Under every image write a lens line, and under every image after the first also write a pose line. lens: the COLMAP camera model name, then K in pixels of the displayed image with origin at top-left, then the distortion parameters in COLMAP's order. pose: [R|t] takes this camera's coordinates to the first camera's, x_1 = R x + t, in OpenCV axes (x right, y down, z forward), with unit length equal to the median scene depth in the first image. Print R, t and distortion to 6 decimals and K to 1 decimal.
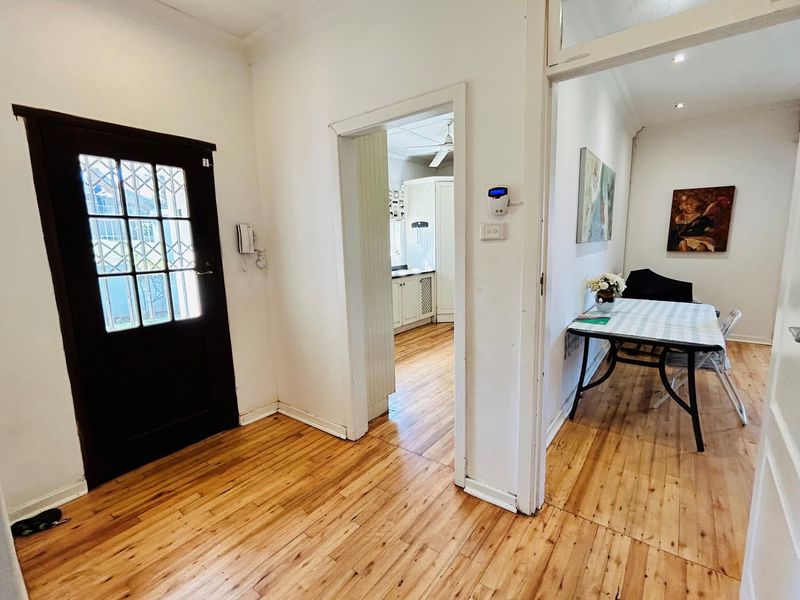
lens RADIAL K [[367.0, 0, 400.0], [0, 367.0, 300.0], [0, 0, 1]] dist [-0.001487, -0.000239]
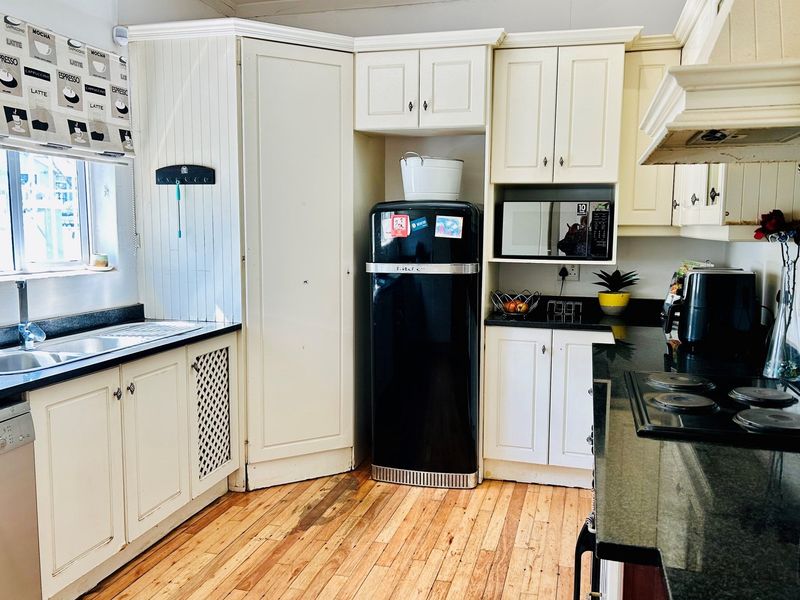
lens RADIAL K [[674.2, 0, 401.5], [0, 674.2, 309.1], [0, 0, 1]] dist [0.008600, -0.005685]
pose [[0.927450, -0.010267, 0.373806, 0.009394], [0.024800, 0.999111, -0.034090, -0.070921], [-0.373124, 0.040888, 0.926880, 0.422194]]
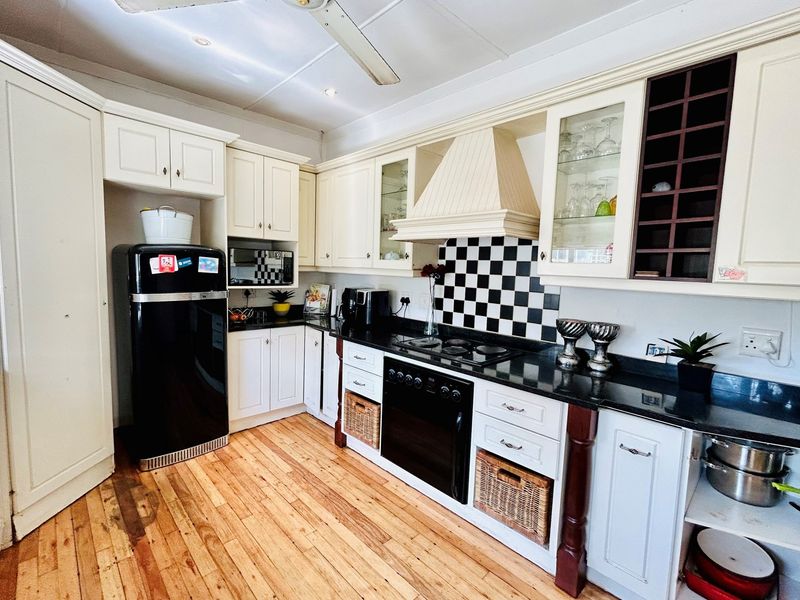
lens RADIAL K [[367.0, 0, 400.0], [0, 367.0, 300.0], [0, 0, 1]] dist [-0.001487, -0.000239]
pose [[0.146718, -0.056558, 0.987560, -0.126842], [0.117496, 0.992293, 0.039373, -0.106040], [-0.982175, 0.110258, 0.152232, 0.634893]]
